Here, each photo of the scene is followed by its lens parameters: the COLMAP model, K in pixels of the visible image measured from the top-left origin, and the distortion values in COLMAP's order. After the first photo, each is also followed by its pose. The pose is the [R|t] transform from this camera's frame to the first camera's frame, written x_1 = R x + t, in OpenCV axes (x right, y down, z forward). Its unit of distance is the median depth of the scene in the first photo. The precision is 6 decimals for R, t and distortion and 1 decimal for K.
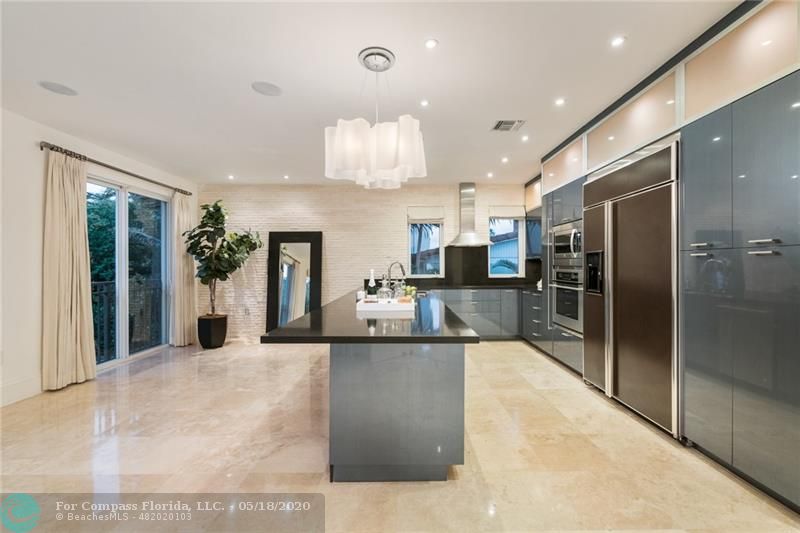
lens RADIAL K [[357.9, 0, 397.1], [0, 357.9, 265.9], [0, 0, 1]] dist [0.004394, 0.000018]
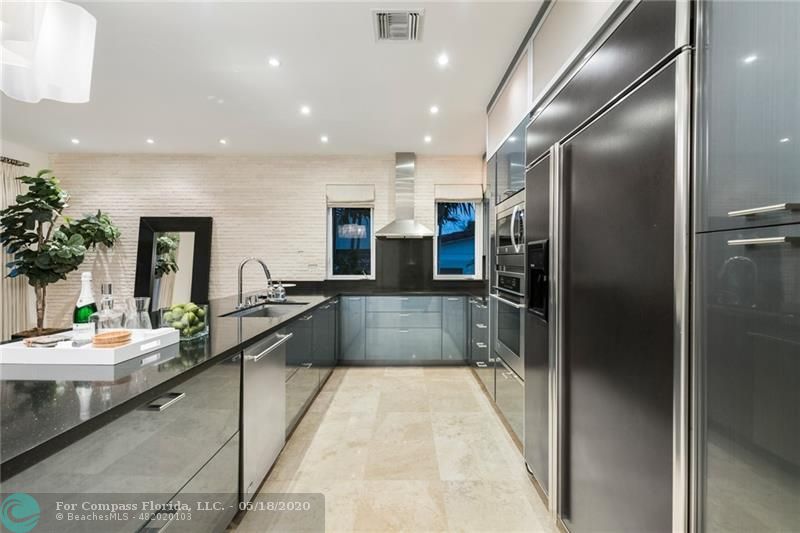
lens RADIAL K [[357.6, 0, 402.9], [0, 357.6, 263.1], [0, 0, 1]] dist [0.000916, -0.001124]
pose [[0.999982, 0.005773, -0.001448, 0.199858], [-0.005769, 0.999980, 0.002557, -0.003951], [0.001463, -0.002549, 0.999996, 0.259949]]
